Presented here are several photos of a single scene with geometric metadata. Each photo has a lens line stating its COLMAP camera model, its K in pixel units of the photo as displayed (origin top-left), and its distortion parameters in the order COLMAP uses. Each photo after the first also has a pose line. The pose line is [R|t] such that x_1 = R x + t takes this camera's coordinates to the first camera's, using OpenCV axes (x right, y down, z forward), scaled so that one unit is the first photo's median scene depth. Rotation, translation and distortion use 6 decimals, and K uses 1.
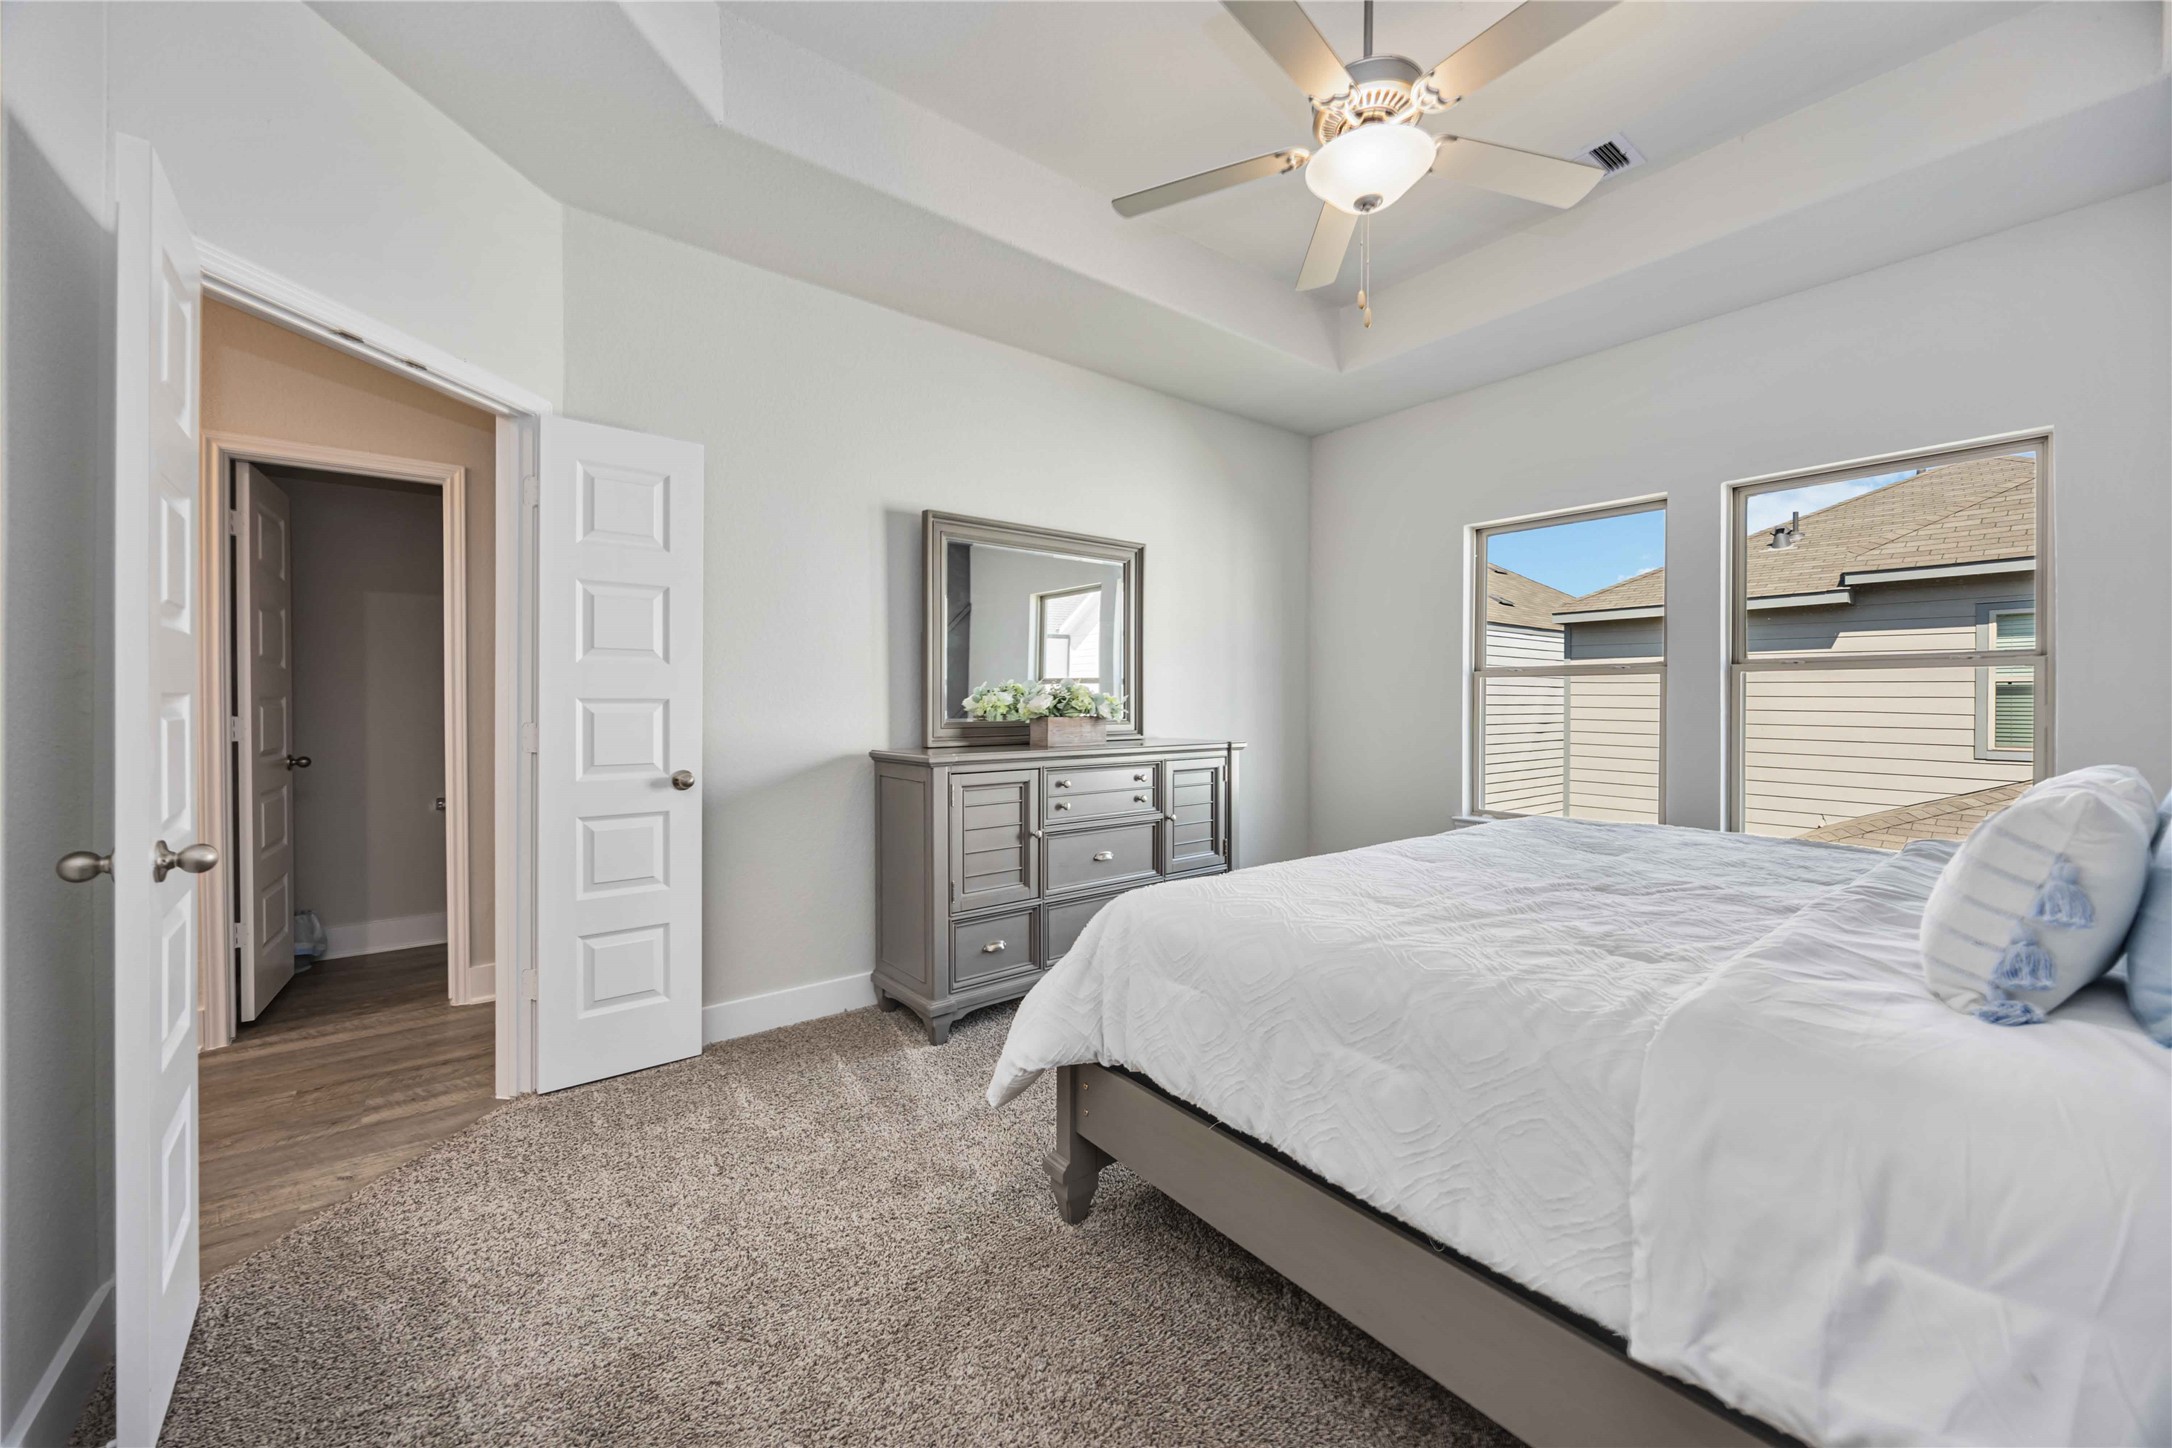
lens RADIAL K [[837.4, 0, 1083.4], [0, 837.4, 703.0], [0, 0, 1]] dist [-0.000792, -0.000185]
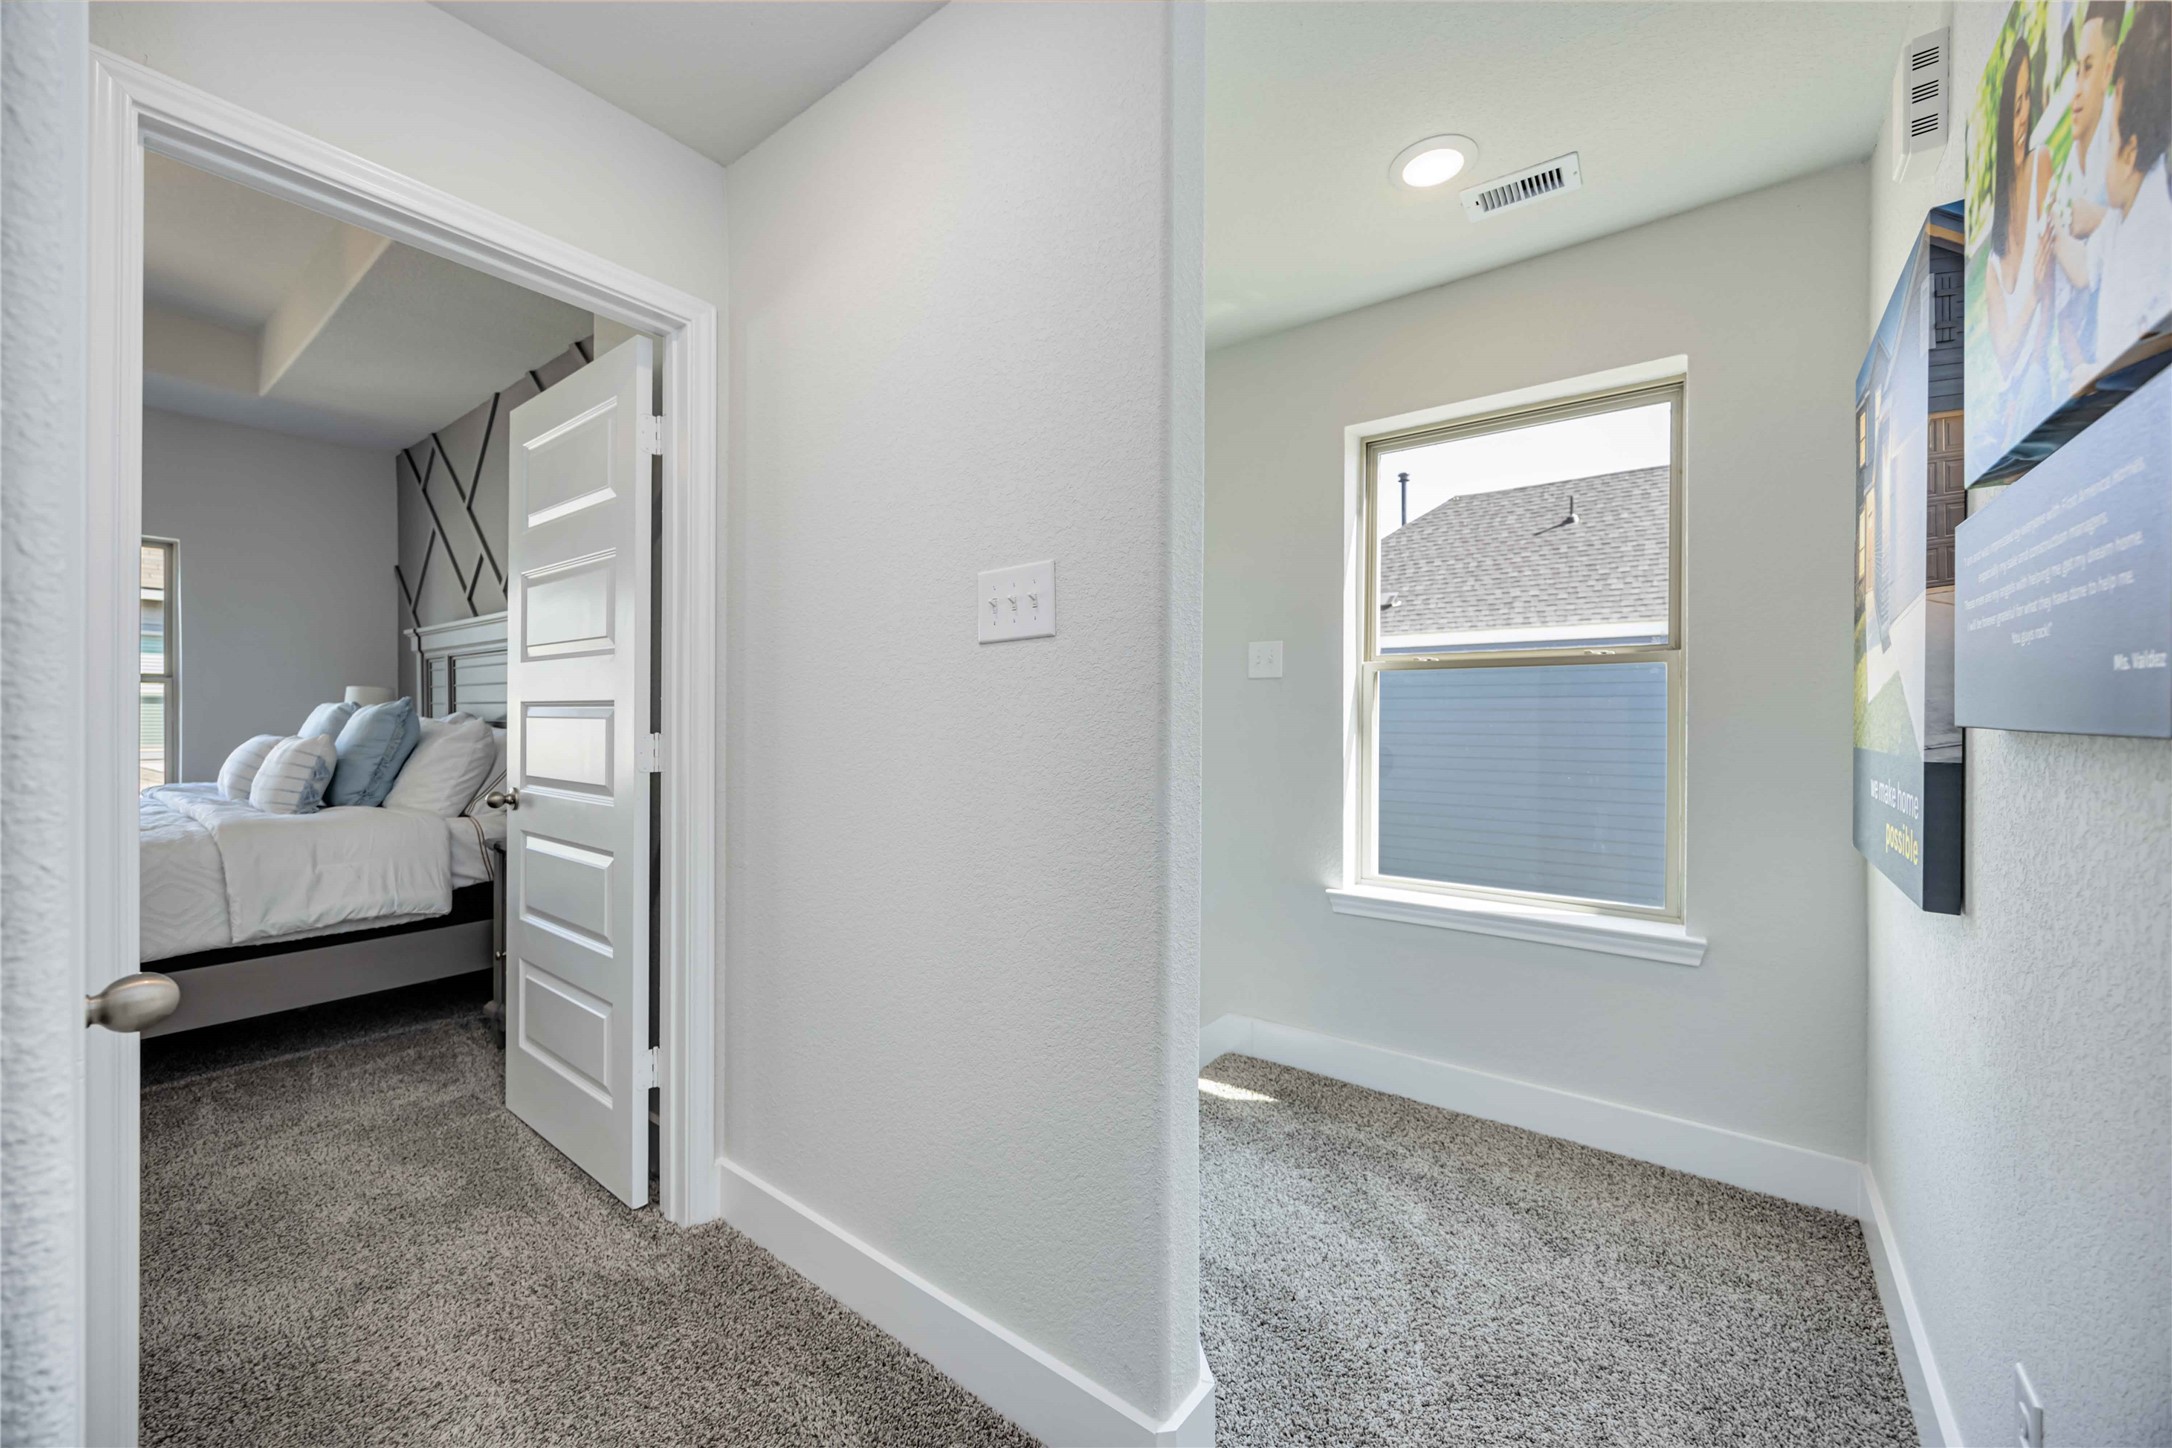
lens RADIAL K [[837.4, 0, 1083.4], [0, 837.4, 703.0], [0, 0, 1]] dist [-0.000792, -0.000185]
pose [[-0.251892, 0.002732, 0.967752, -2.852504], [-0.002398, 0.999991, -0.003447, -0.003204], [-0.967752, -0.003188, -0.251883, -1.055557]]
